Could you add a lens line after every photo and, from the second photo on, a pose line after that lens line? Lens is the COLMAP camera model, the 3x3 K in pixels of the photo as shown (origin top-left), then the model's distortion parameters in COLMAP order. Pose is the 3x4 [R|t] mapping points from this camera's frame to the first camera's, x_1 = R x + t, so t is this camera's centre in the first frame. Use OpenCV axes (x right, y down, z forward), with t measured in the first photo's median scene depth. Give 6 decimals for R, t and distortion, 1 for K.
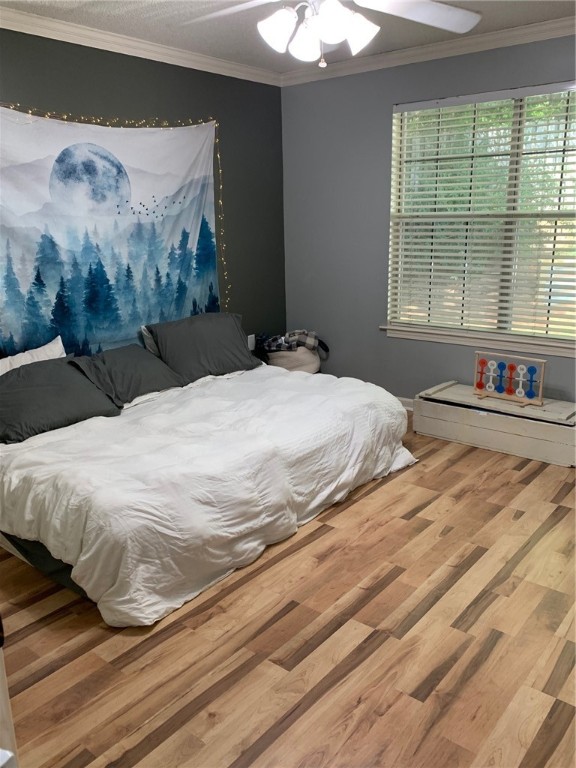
lens RADIAL K [[642.6, 0, 288.8], [0, 642.6, 381.5], [0, 0, 1]] dist [-0.019112, 0.001501]
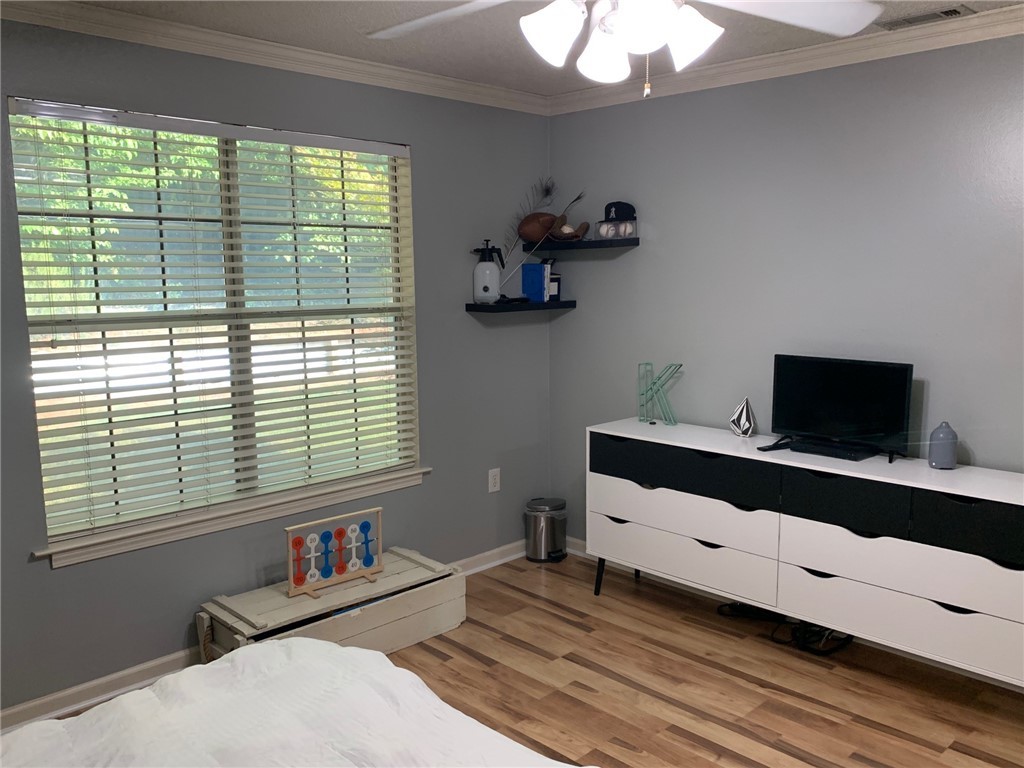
lens RADIAL K [[856.8, 0, 513.4], [0, 856.8, 387.9], [0, 0, 1]] dist [-0.019112, 0.001501]
pose [[0.109752, -0.123641, 0.986239, -0.531209], [0.254691, 0.962604, 0.092336, -0.218604], [-0.960774, 0.241052, 0.137138, 0.707677]]
